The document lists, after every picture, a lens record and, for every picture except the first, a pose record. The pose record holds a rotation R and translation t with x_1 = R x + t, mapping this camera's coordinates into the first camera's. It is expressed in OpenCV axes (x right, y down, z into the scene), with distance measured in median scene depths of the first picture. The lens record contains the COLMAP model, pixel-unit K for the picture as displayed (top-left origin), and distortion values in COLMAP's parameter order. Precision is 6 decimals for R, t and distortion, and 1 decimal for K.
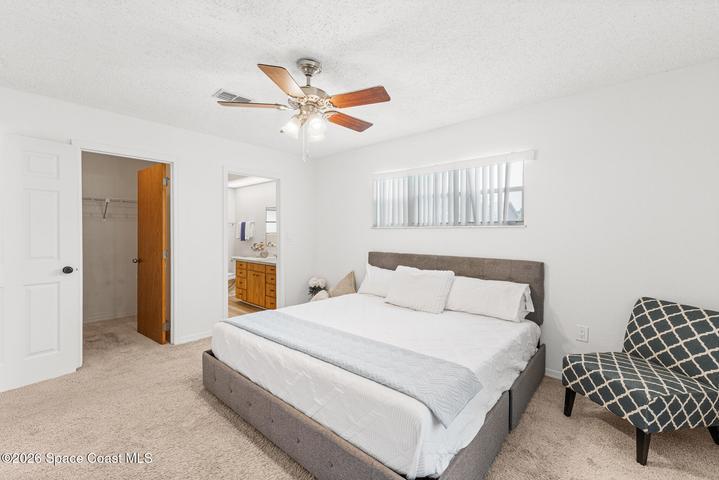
lens RADIAL K [[311.2, 0, 359.5], [0, 311.2, 234.5], [0, 0, 1]] dist [0.001497, -0.000096]
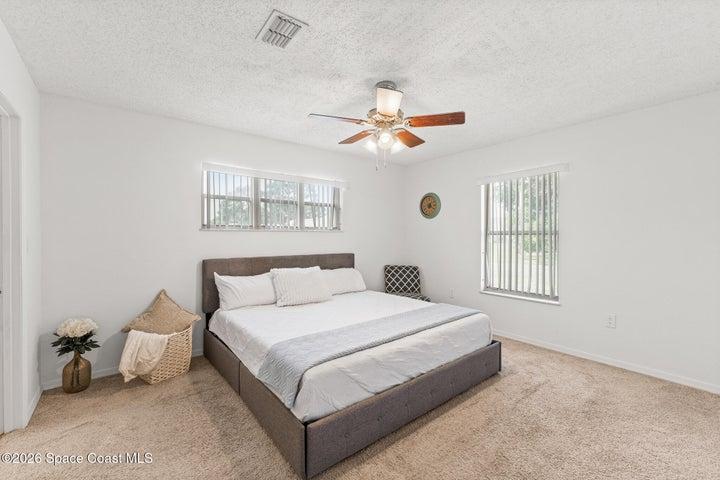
lens RADIAL K [[300.1, 0, 360.0], [0, 300.1, 240.0], [0, 0, 1]] dist [0.000428, 0.000011]
pose [[0.162824, -0.015212, 0.986538, -0.860613], [0.003698, 0.999884, 0.014808, -0.004488], [-0.986648, 0.001237, 0.162861, 0.638084]]
